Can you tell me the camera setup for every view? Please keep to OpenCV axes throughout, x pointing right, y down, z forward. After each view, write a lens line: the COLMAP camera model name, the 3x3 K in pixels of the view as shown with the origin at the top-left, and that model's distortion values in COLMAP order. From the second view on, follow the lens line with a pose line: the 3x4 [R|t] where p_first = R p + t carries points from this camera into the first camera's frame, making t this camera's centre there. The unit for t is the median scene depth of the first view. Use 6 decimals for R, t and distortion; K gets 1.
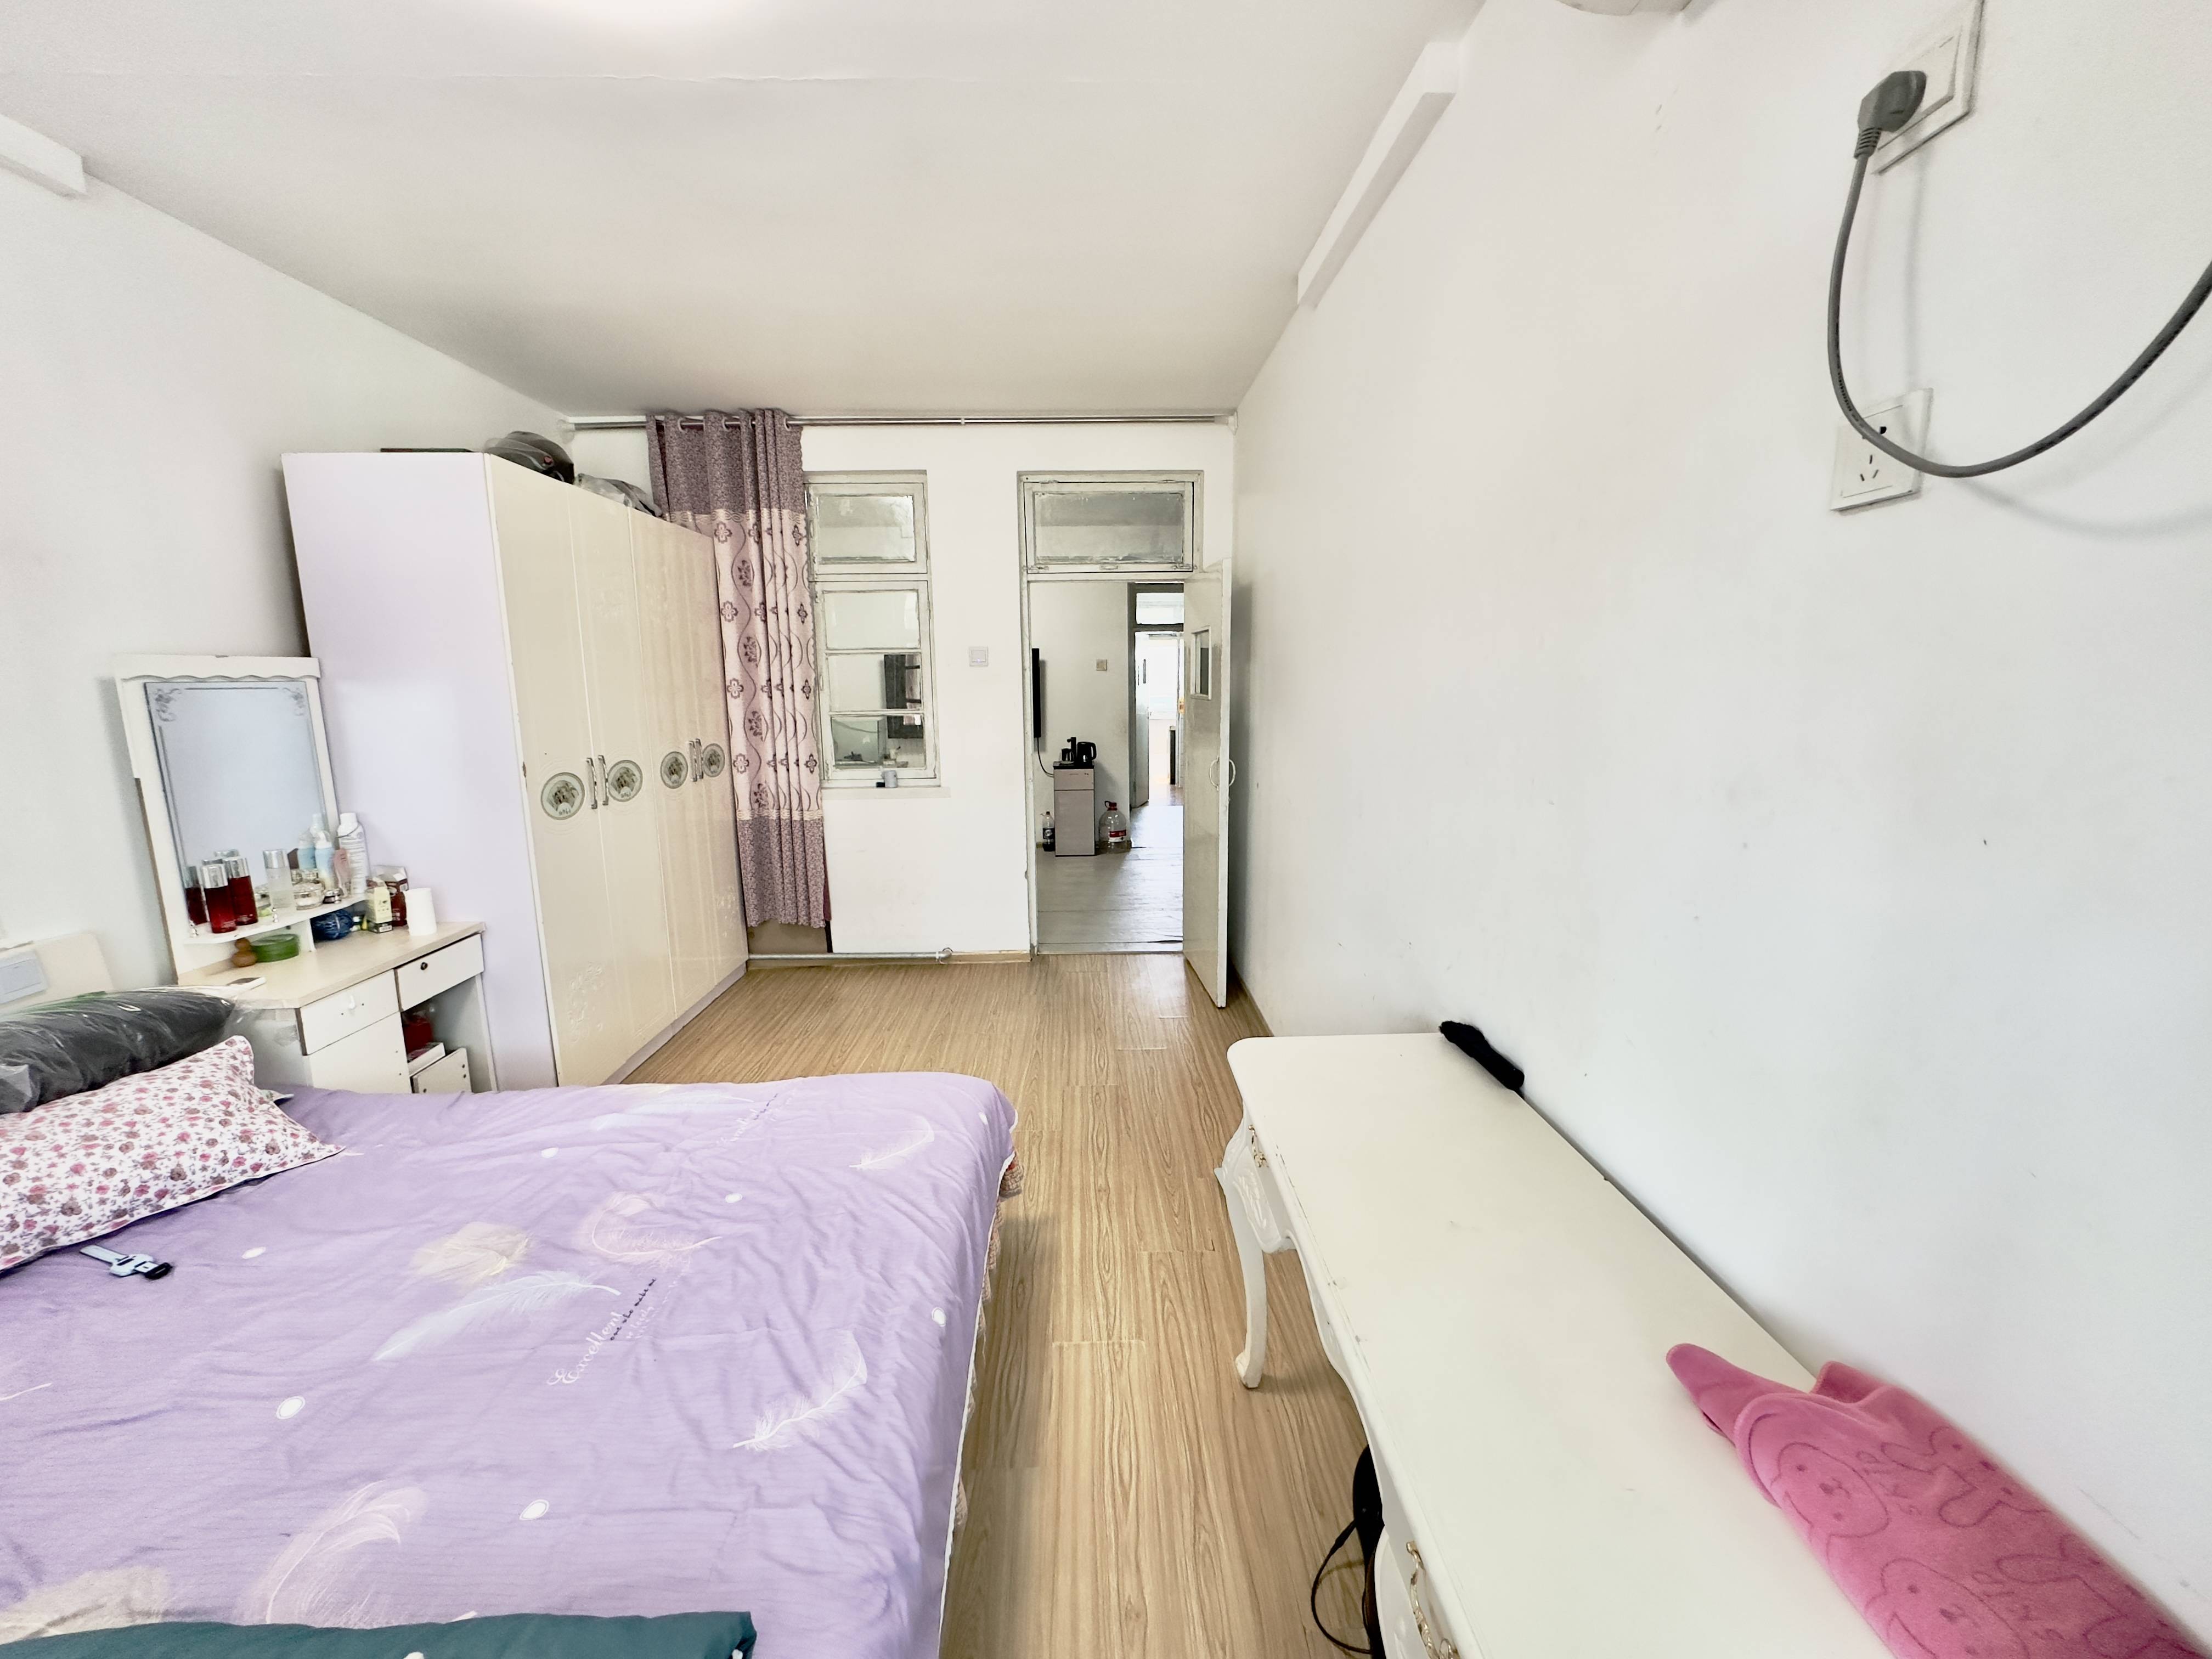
lens RADIAL K [[881.0, 0, 1106.0], [0, 881.0, 829.5], [0, 0, 1]] dist [-0.000907, -0.000019]
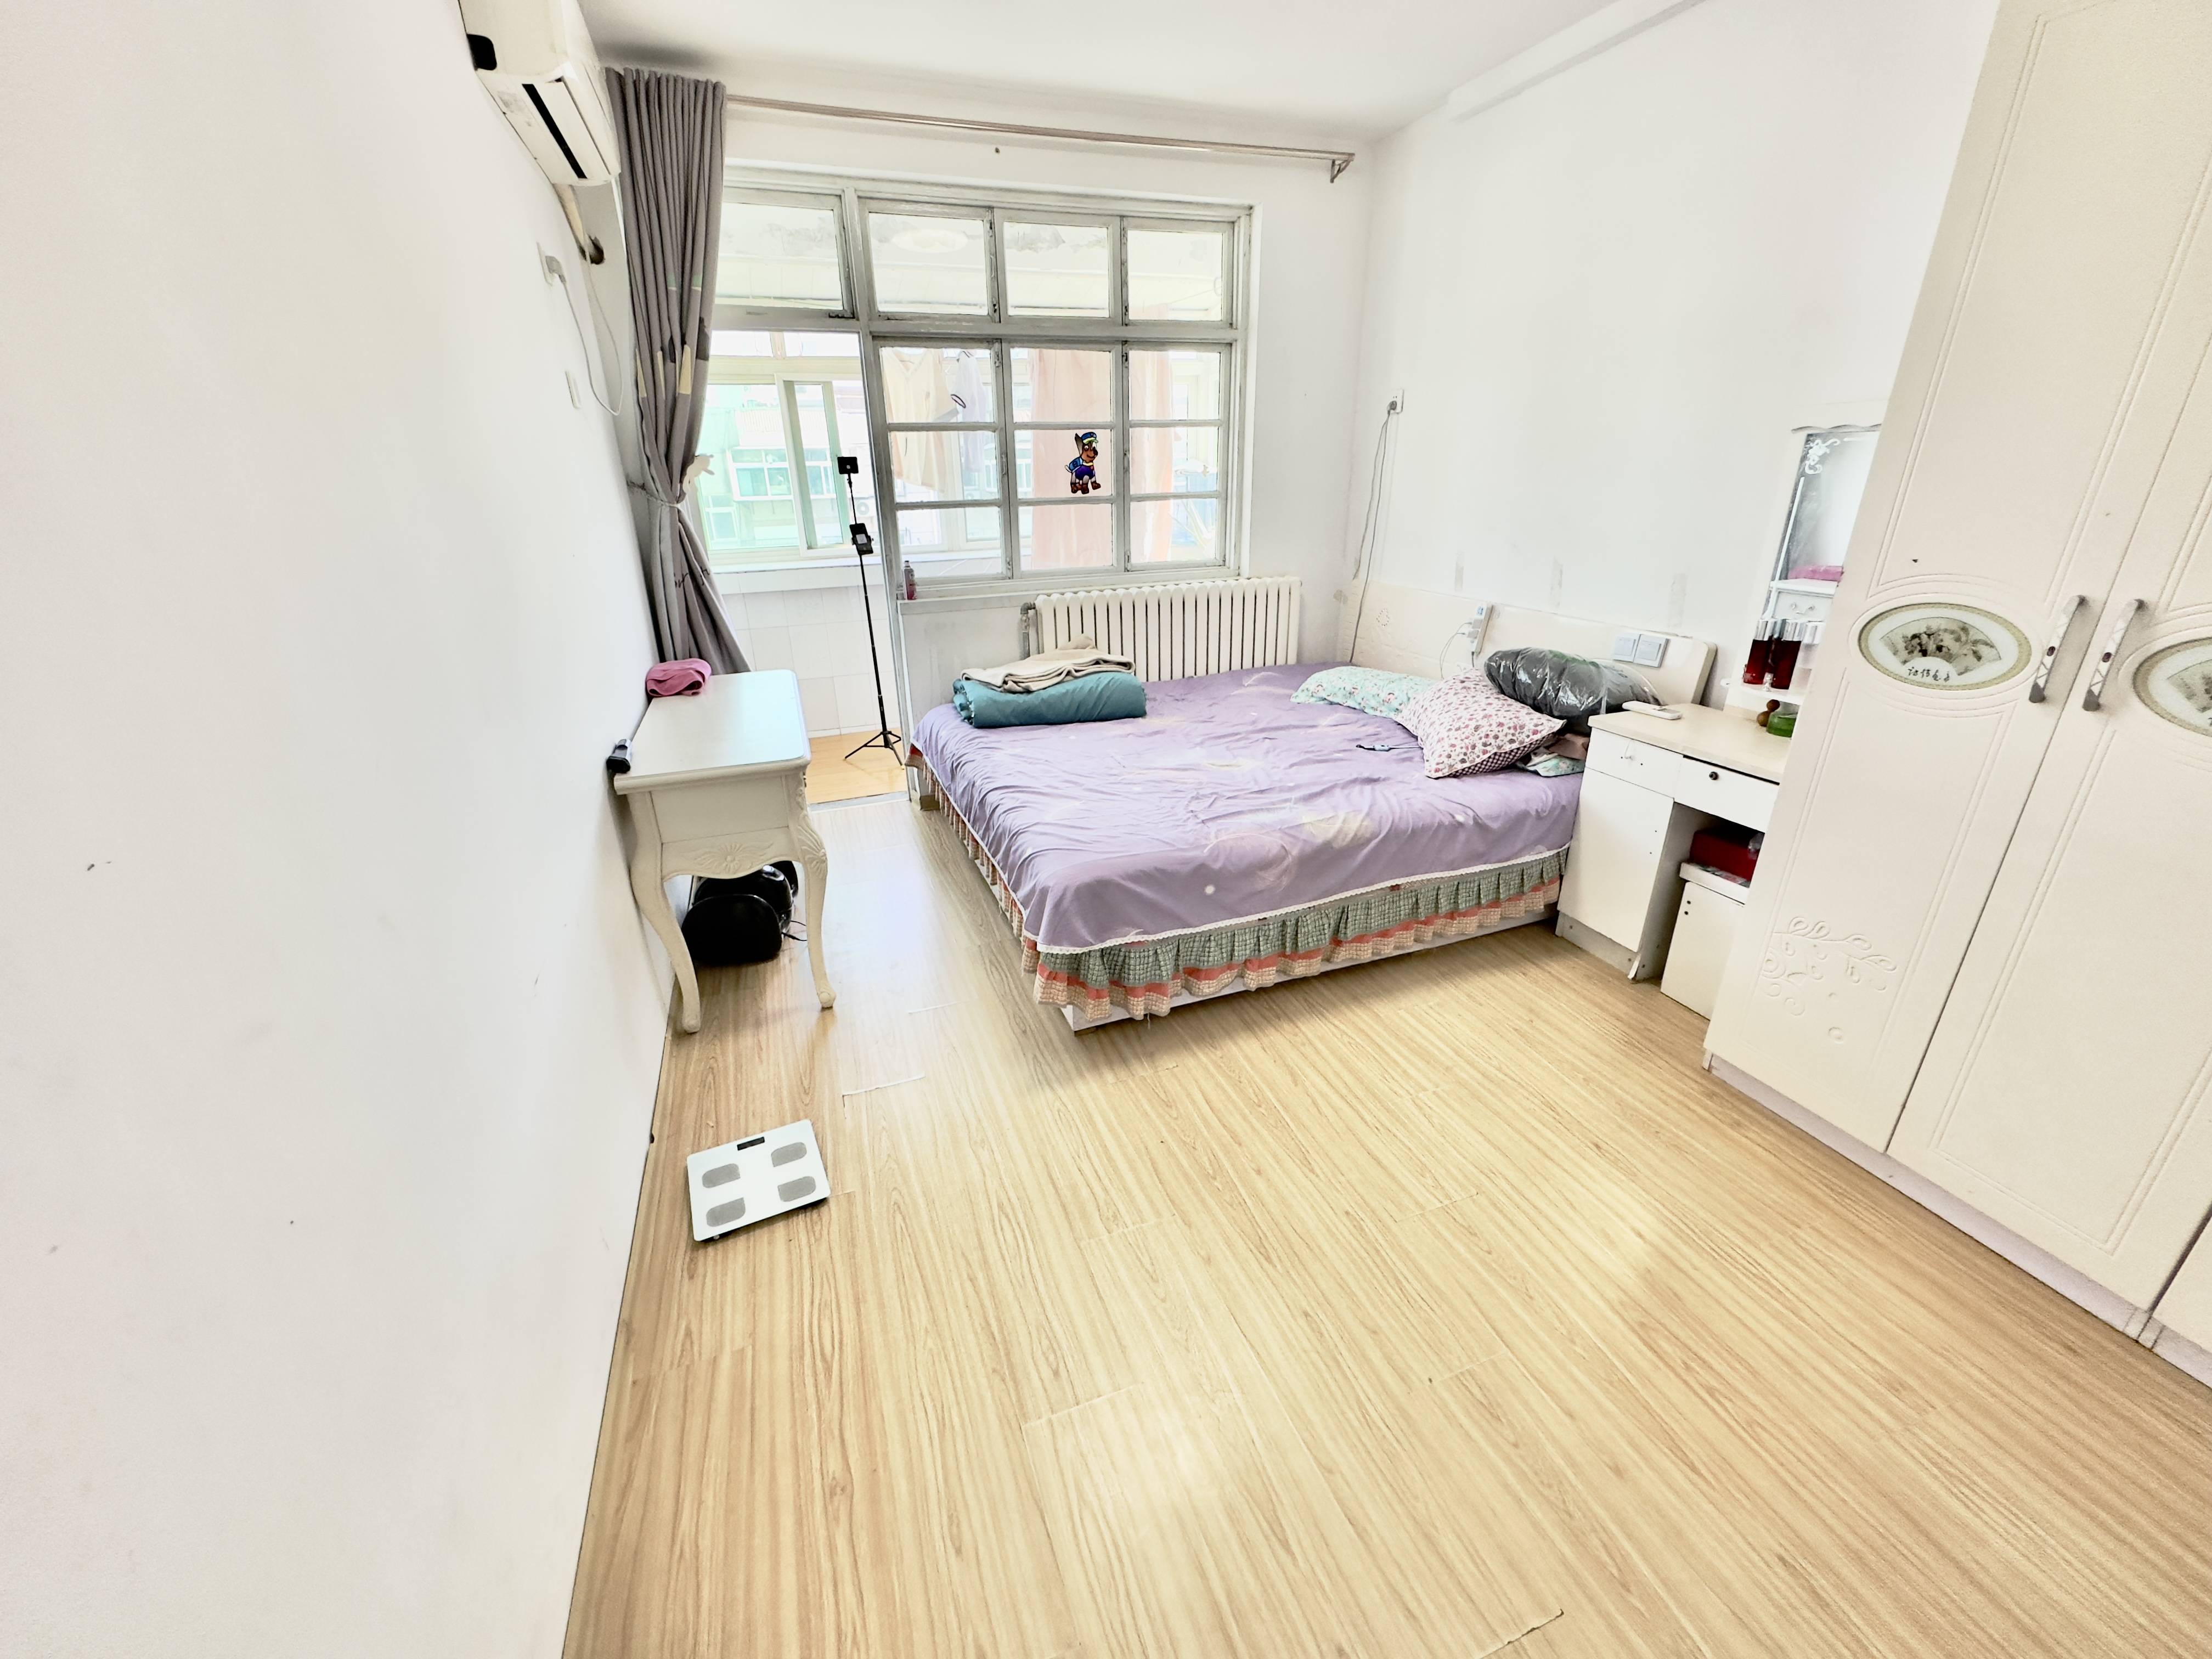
lens RADIAL K [[881.0, 0, 1106.0], [0, 881.0, 829.5], [0, 0, 1]] dist [-0.000907, -0.000019]
pose [[-0.948791, 0.150574, -0.277710, 0.058266], [-0.019116, 0.850119, 0.526243, -0.224468], [0.315325, 0.504603, -0.803707, 1.350371]]
